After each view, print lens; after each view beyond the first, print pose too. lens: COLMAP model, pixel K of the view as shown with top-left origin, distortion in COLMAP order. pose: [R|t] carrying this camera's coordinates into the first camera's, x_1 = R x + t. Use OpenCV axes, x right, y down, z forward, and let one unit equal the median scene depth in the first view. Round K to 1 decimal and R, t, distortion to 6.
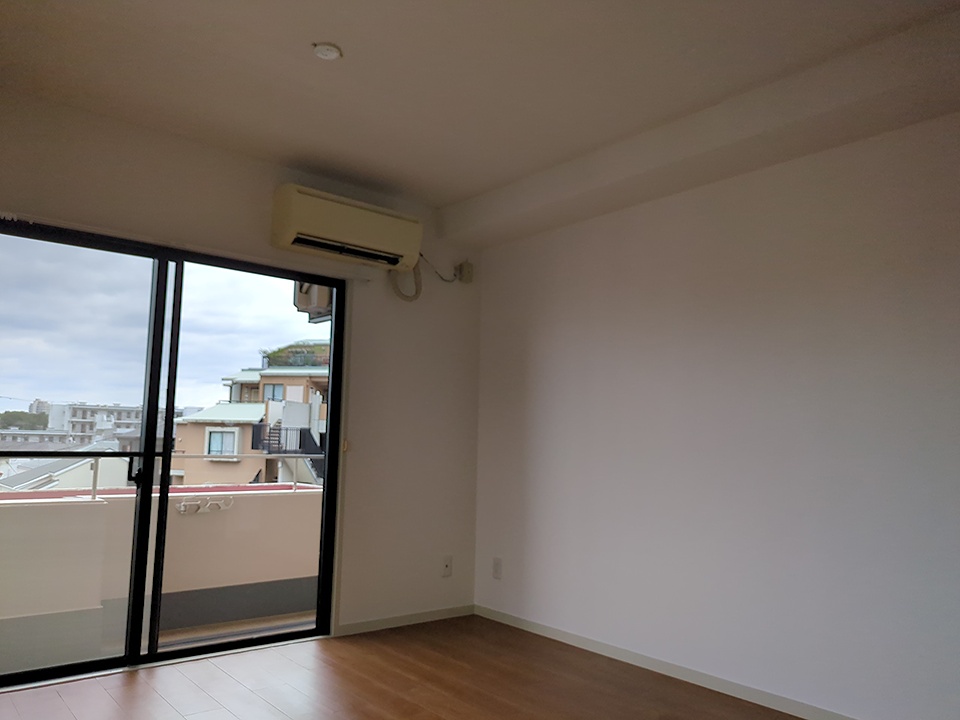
lens RADIAL K [[719.6, 0, 480.0], [0, 719.6, 360.0], [0, 0, 1]] dist [0.004692, -0.004215]
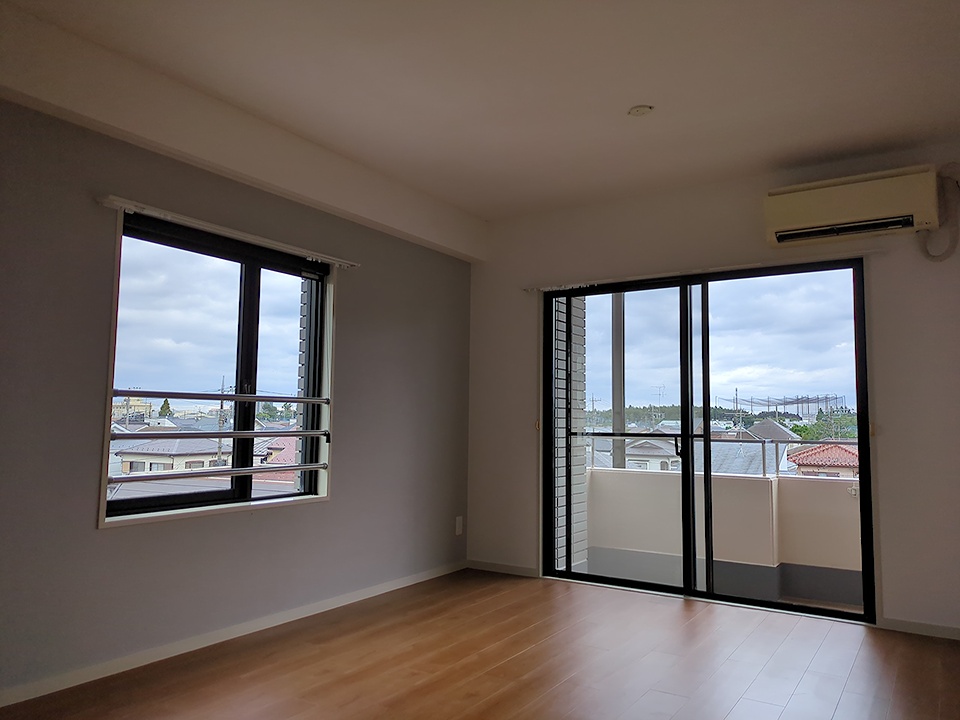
lens RADIAL K [[719.6, 0, 480.0], [0, 719.6, 360.0], [0, 0, 1]] dist [0.004692, -0.004215]
pose [[0.288167, -0.101996, -0.952133, 0.061040], [0.105358, 0.991652, -0.074342, 0.004509], [0.951767, -0.078892, 0.296507, 0.023854]]
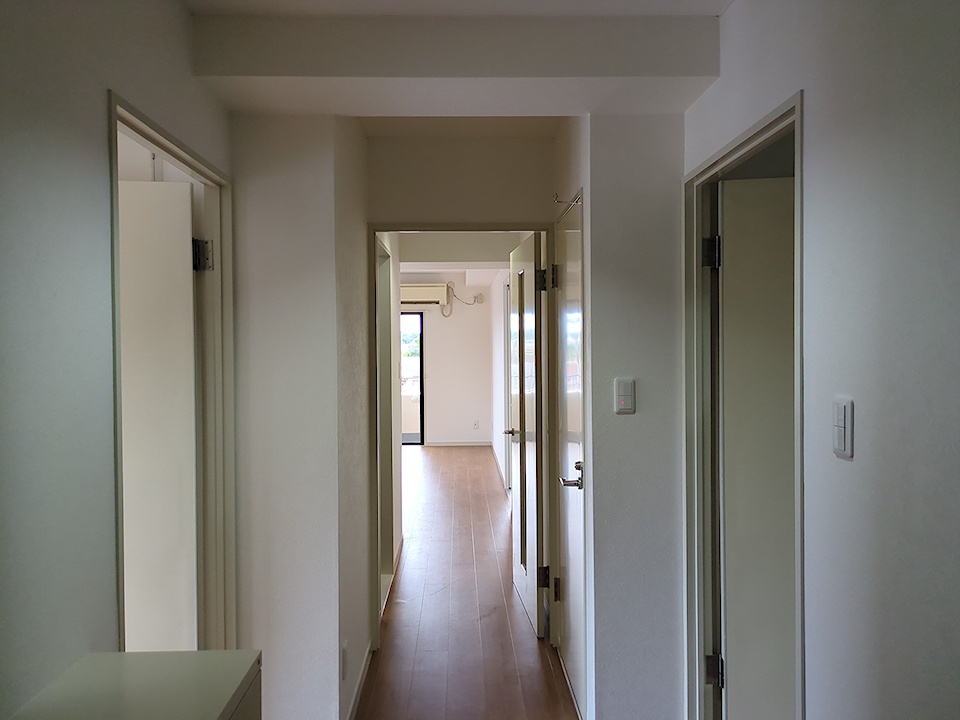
lens RADIAL K [[719.6, 0, 480.0], [0, 719.6, 360.0], [0, 0, 1]] dist [0.004692, -0.004215]
pose [[0.780054, -0.019830, -0.625398, 0.169686], [0.098638, 0.990898, 0.091610, -0.016854], [0.617889, -0.133148, 0.774909, -0.095287]]
